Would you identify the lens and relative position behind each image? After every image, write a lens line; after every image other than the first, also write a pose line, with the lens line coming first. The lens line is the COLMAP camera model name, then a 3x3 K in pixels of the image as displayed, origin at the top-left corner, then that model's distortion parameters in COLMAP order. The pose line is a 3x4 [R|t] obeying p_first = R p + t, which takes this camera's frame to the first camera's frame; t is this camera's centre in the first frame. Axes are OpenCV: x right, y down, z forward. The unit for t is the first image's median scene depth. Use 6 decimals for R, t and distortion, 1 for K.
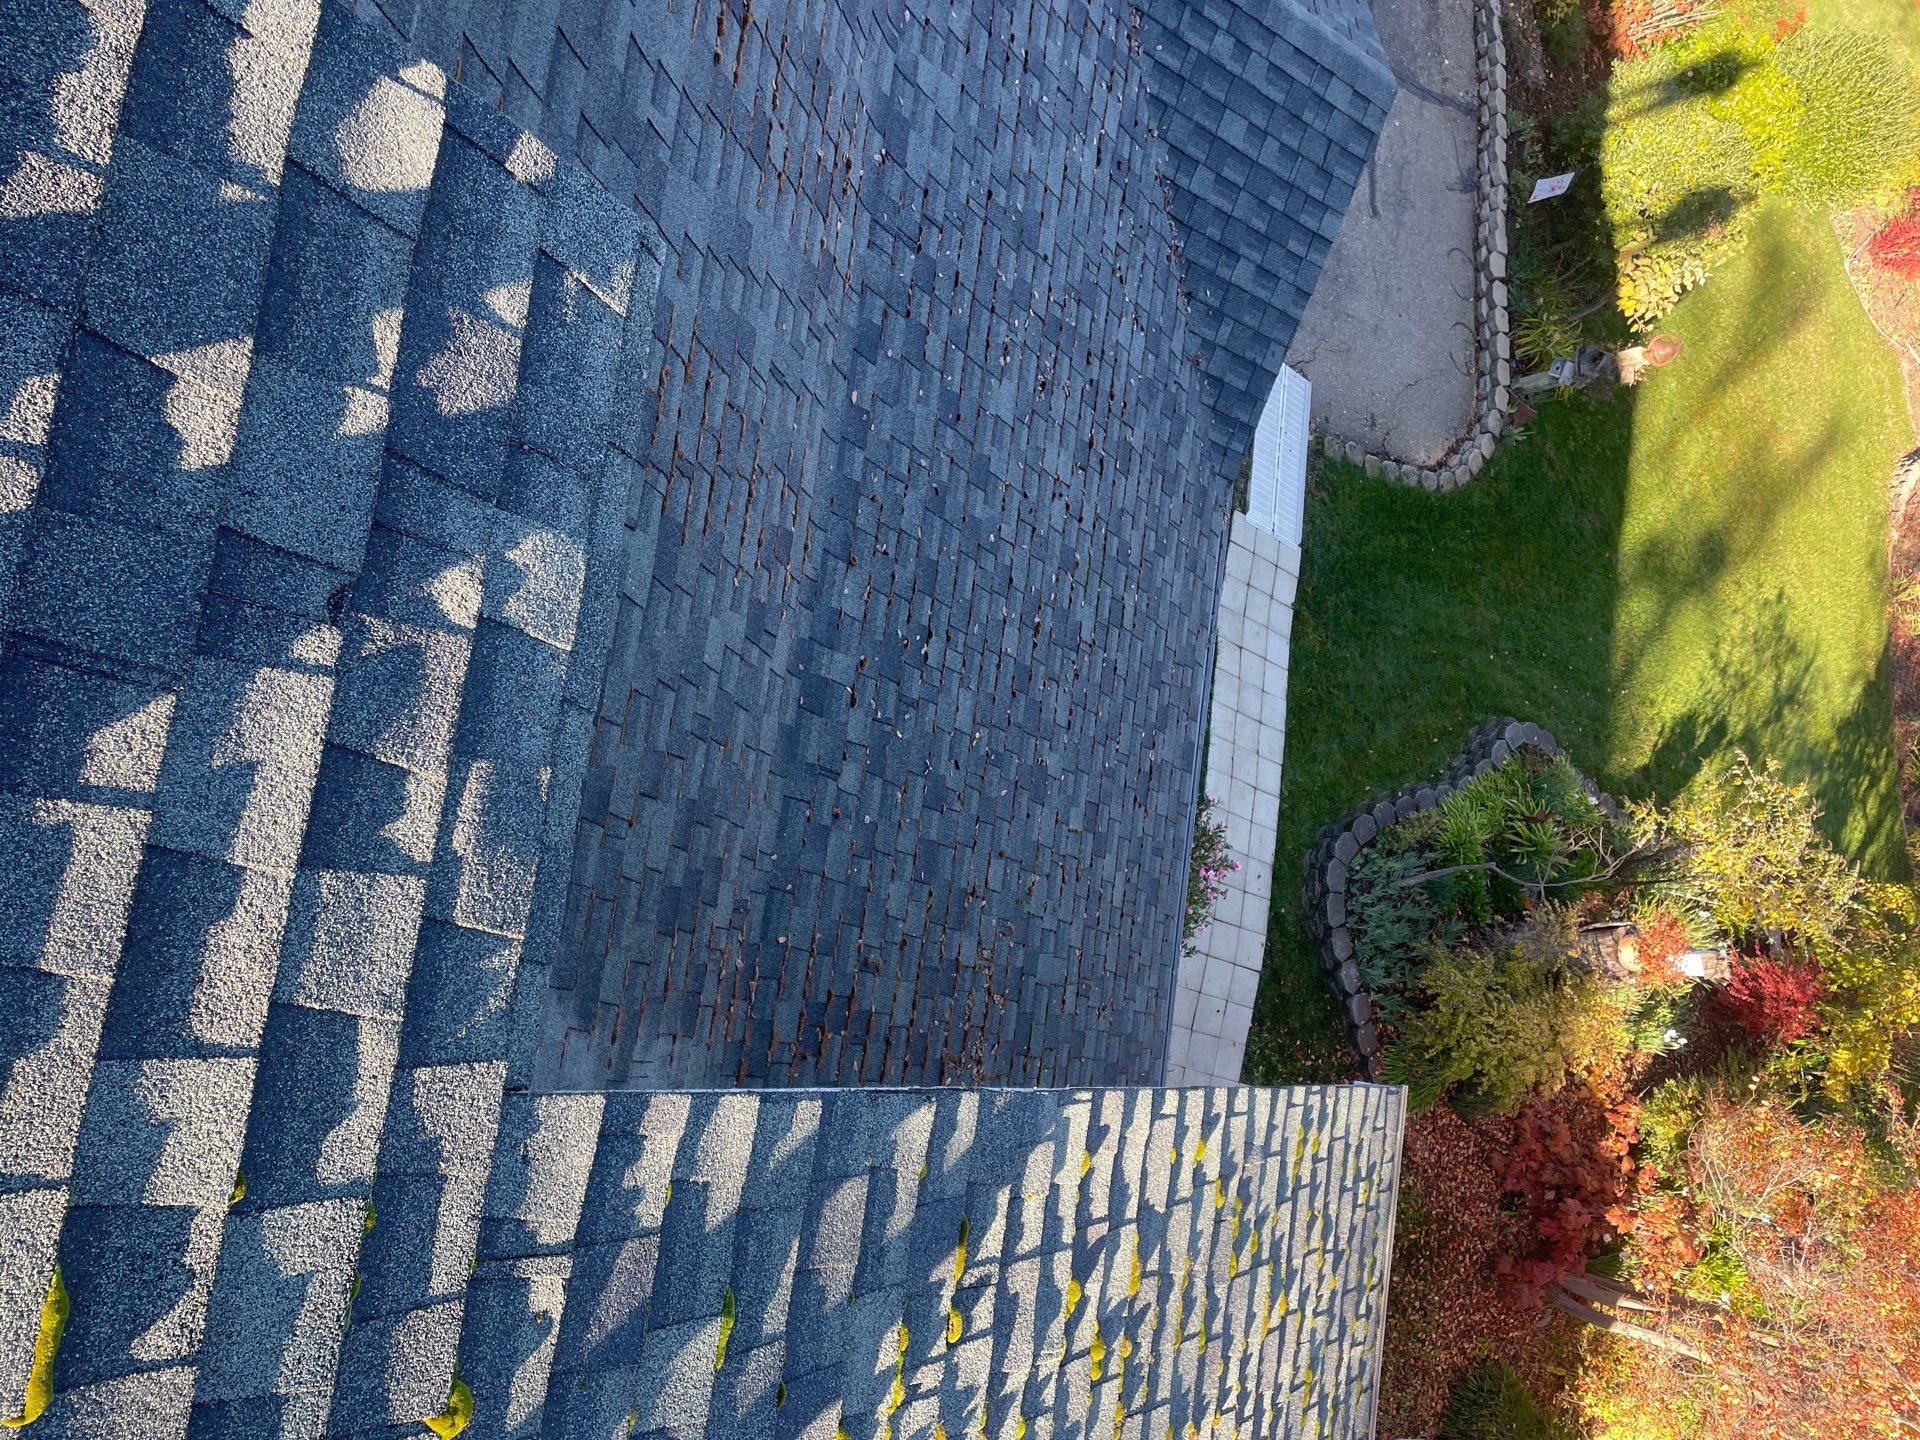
lens RADIAL K [[1436.1, 0, 965.3], [0, 1436.1, 741.1], [0, 0, 1]] dist [0.095297, -0.120976]
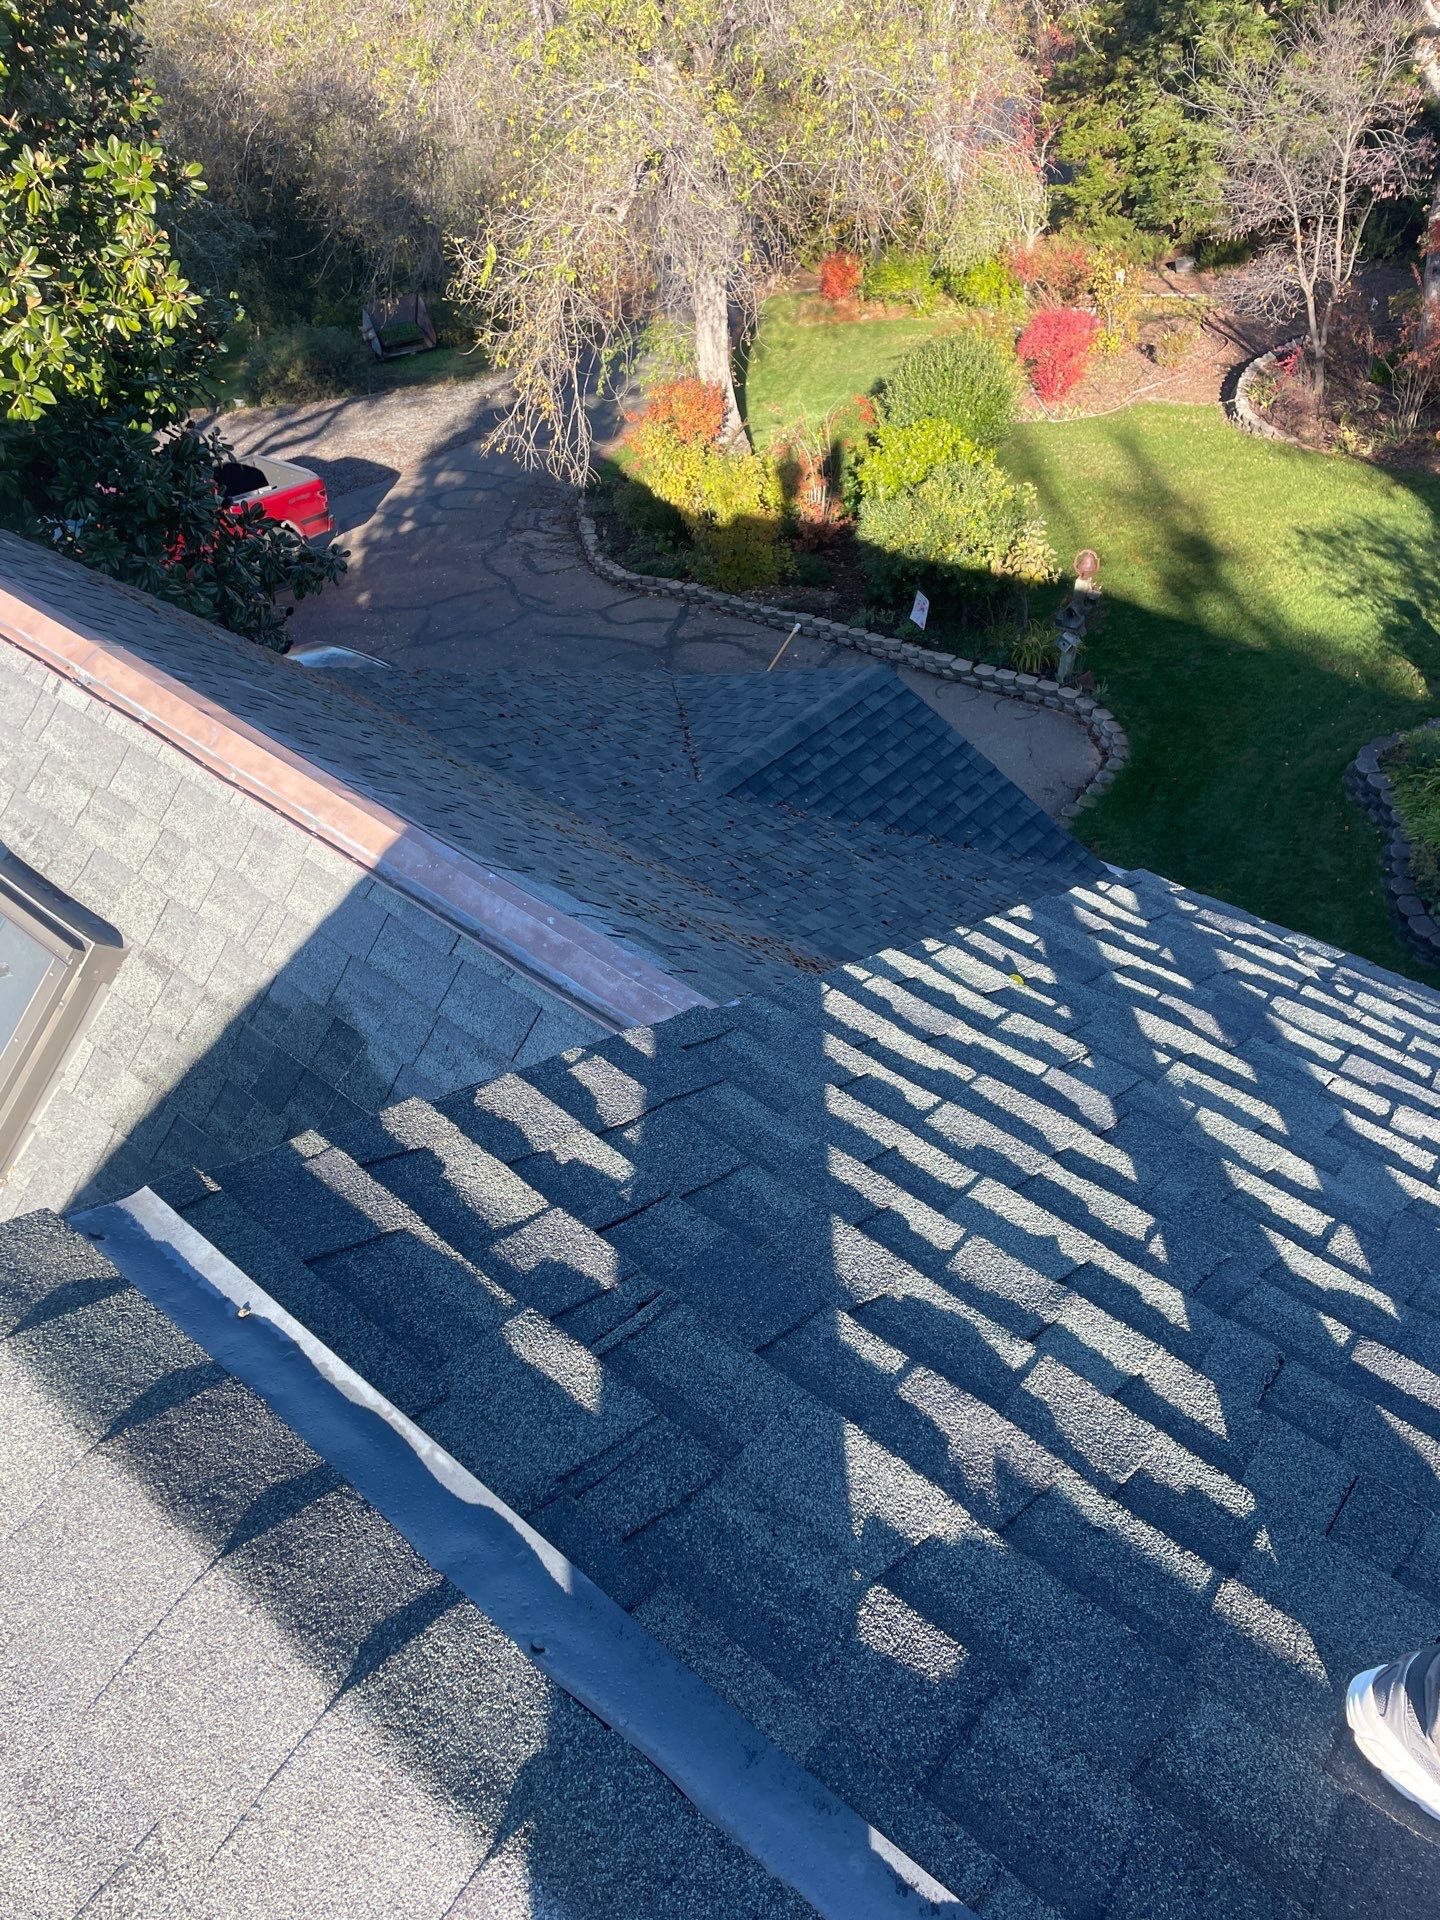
lens RADIAL K [[1436.1, 0, 750.9], [0, 1436.1, 960.4], [0, 0, 1]] dist [0.095297, -0.120976]
pose [[0.411702, -0.901474, 0.133588, -0.252566], [0.881067, 0.356279, -0.311105, -0.046562], [0.232859, 0.245783, 0.940940, -0.325784]]
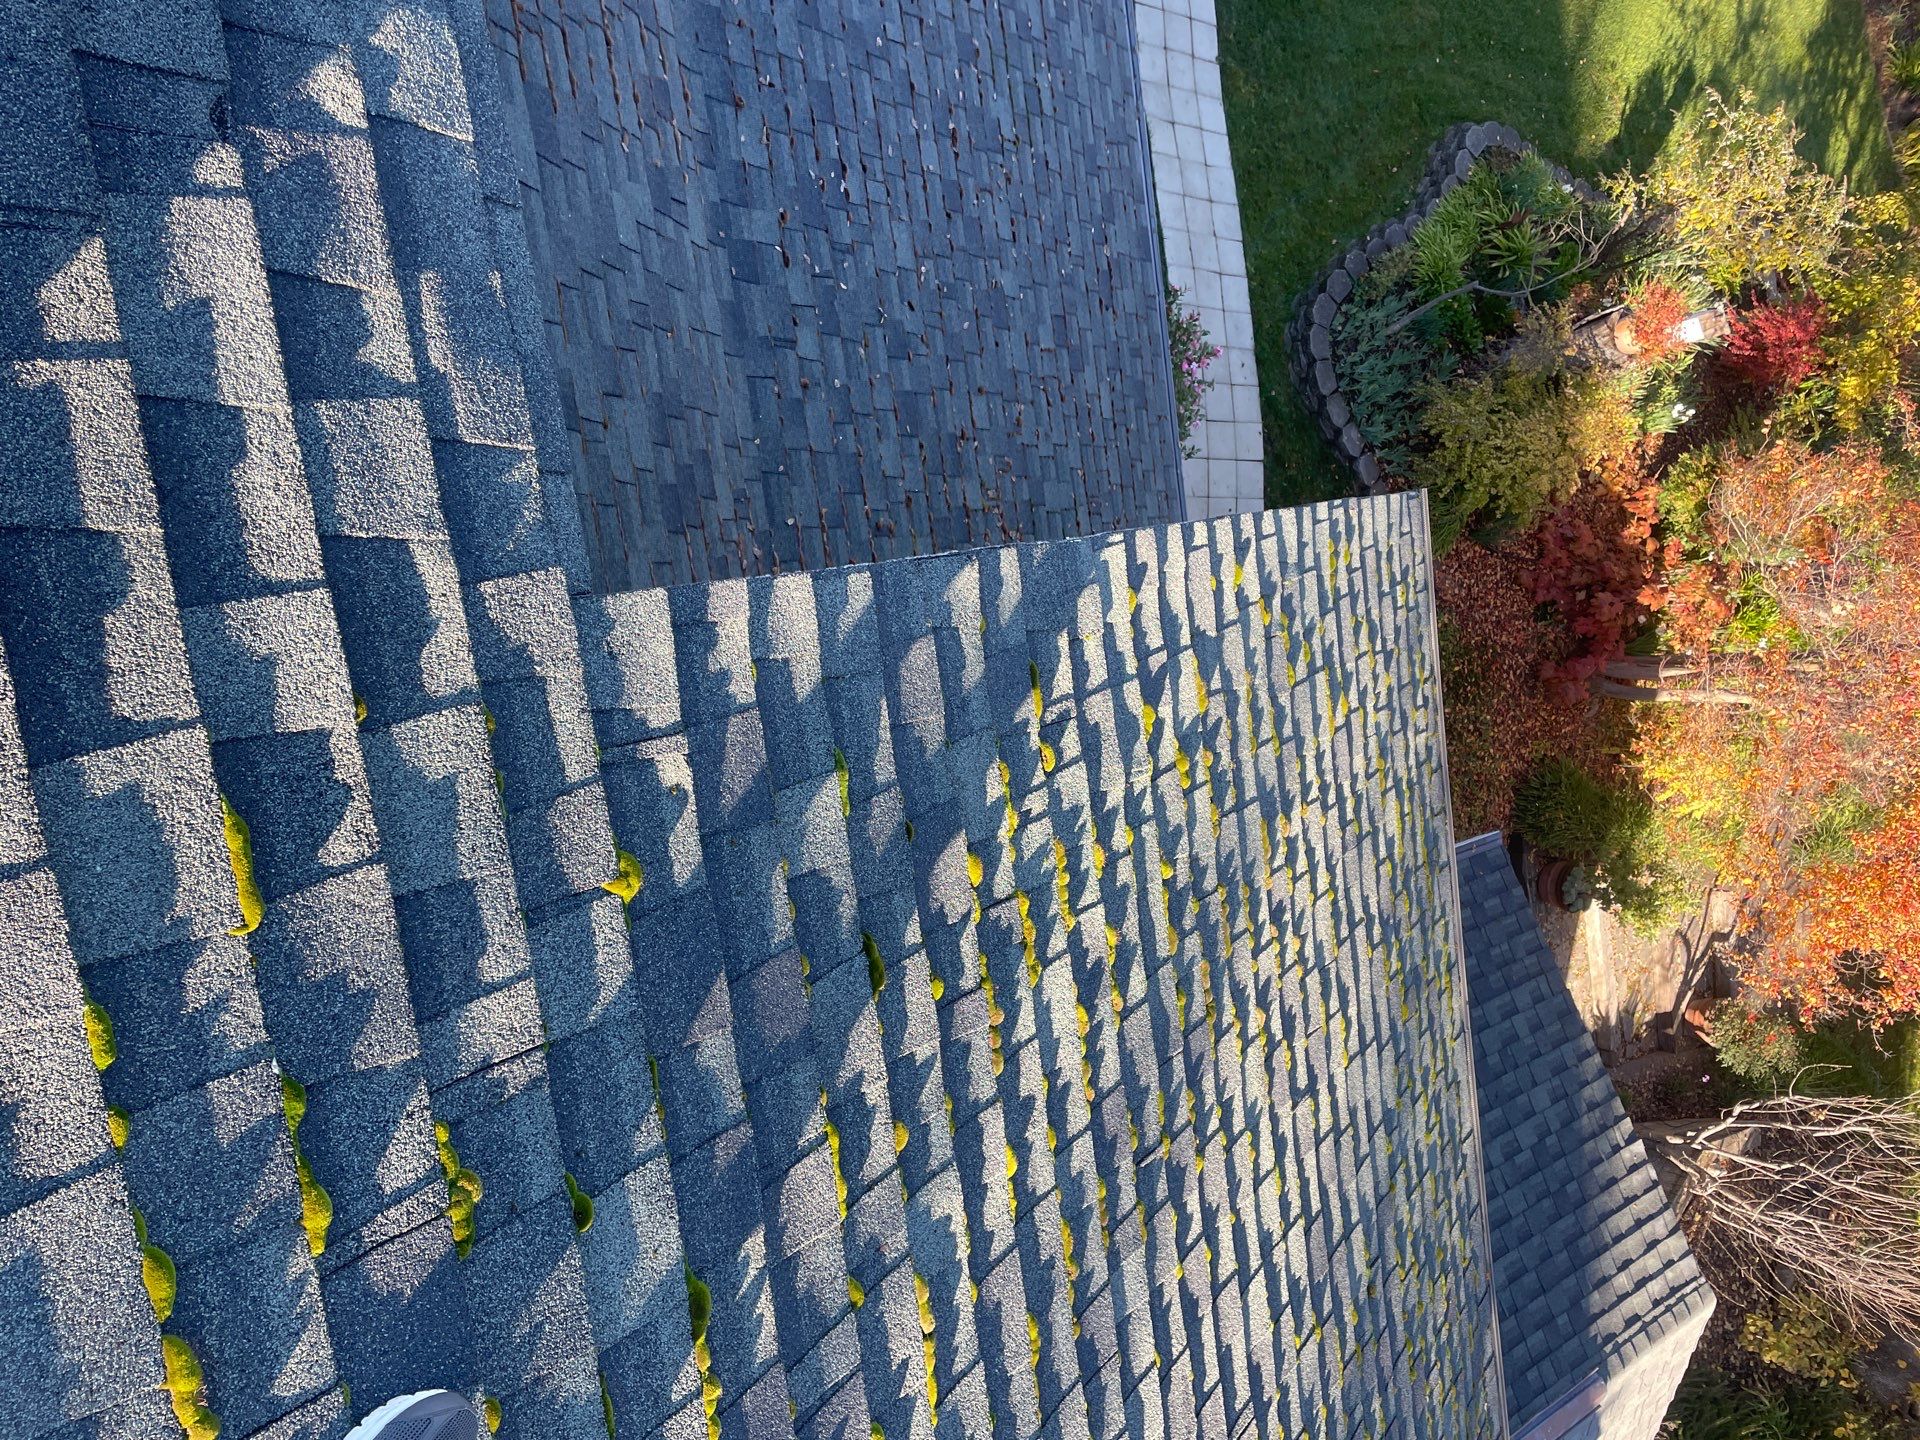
lens RADIAL K [[1436.1, 0, 959.7], [0, 1436.1, 744.6], [0, 0, 1]] dist [0.095297, -0.120976]
pose [[0.963748, -0.263080, -0.044478, -0.008513], [0.265187, 0.926099, 0.268357, 0.037529], [-0.029408, -0.270424, 0.962292, -0.008305]]
